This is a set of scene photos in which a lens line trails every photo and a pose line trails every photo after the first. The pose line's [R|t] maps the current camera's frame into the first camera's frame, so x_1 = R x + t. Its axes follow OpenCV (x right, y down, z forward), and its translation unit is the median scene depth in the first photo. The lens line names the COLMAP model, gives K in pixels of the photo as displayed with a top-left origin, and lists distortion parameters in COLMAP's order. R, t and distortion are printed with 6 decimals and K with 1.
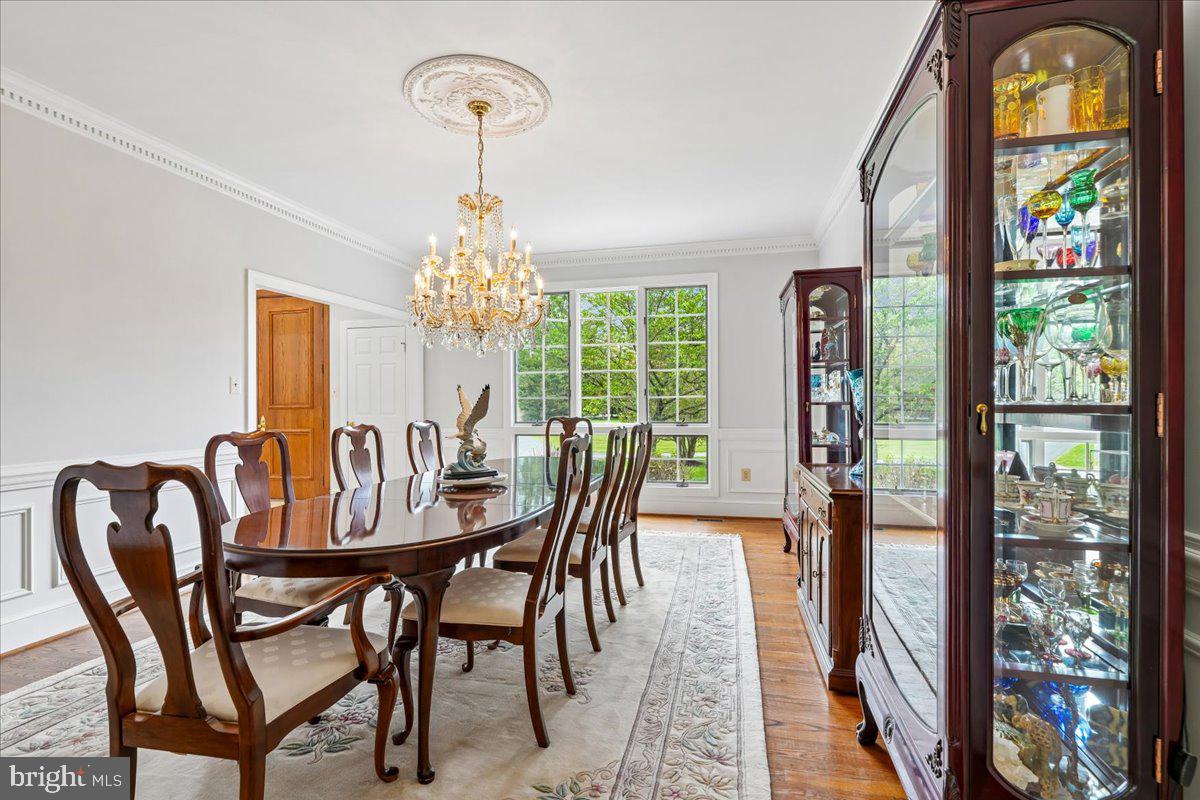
lens RADIAL K [[548.1, 0, 600.3], [0, 548.1, 401.0], [0, 0, 1]] dist [0.004233, 0.001018]
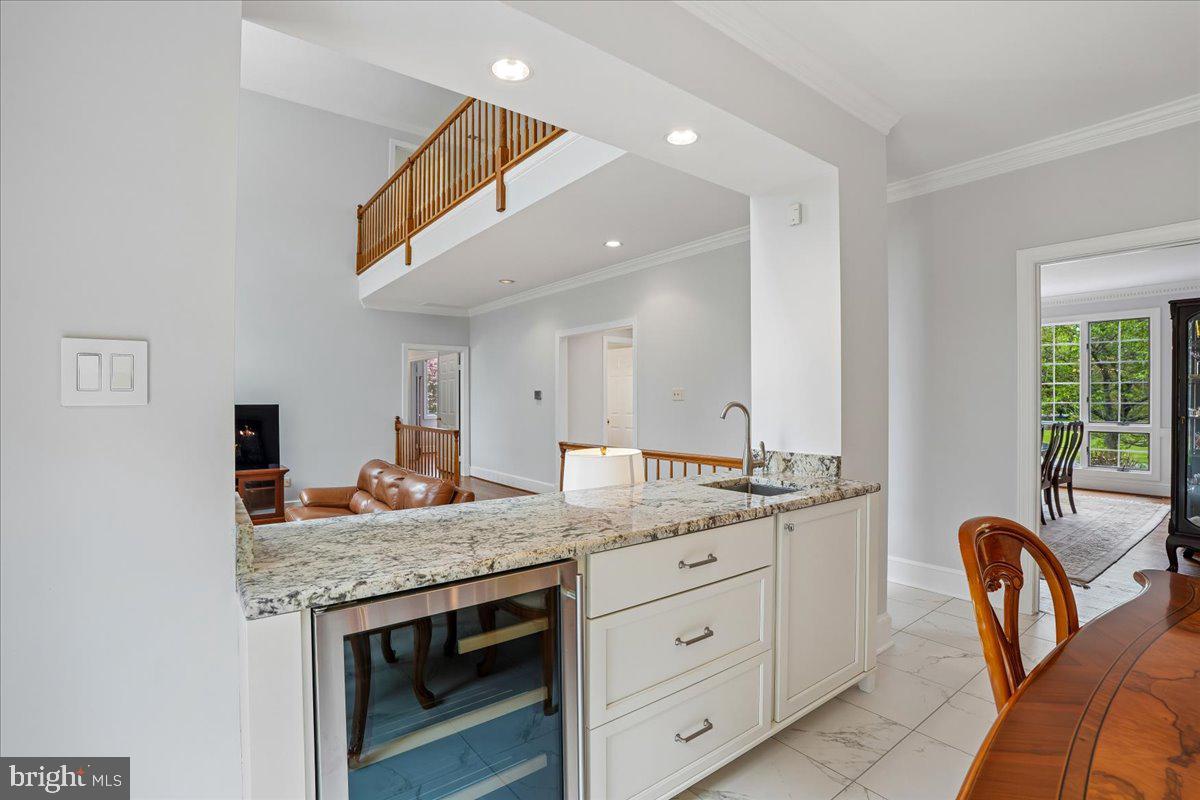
lens RADIAL K [[548.1, 0, 599.8], [0, 548.1, 395.9], [0, 0, 1]] dist [0.004233, 0.001018]
pose [[0.785044, 0.011868, -0.619326, -0.036191], [-0.004822, 0.999903, 0.013047, -0.062098], [0.619421, -0.007256, 0.785025, -1.413681]]
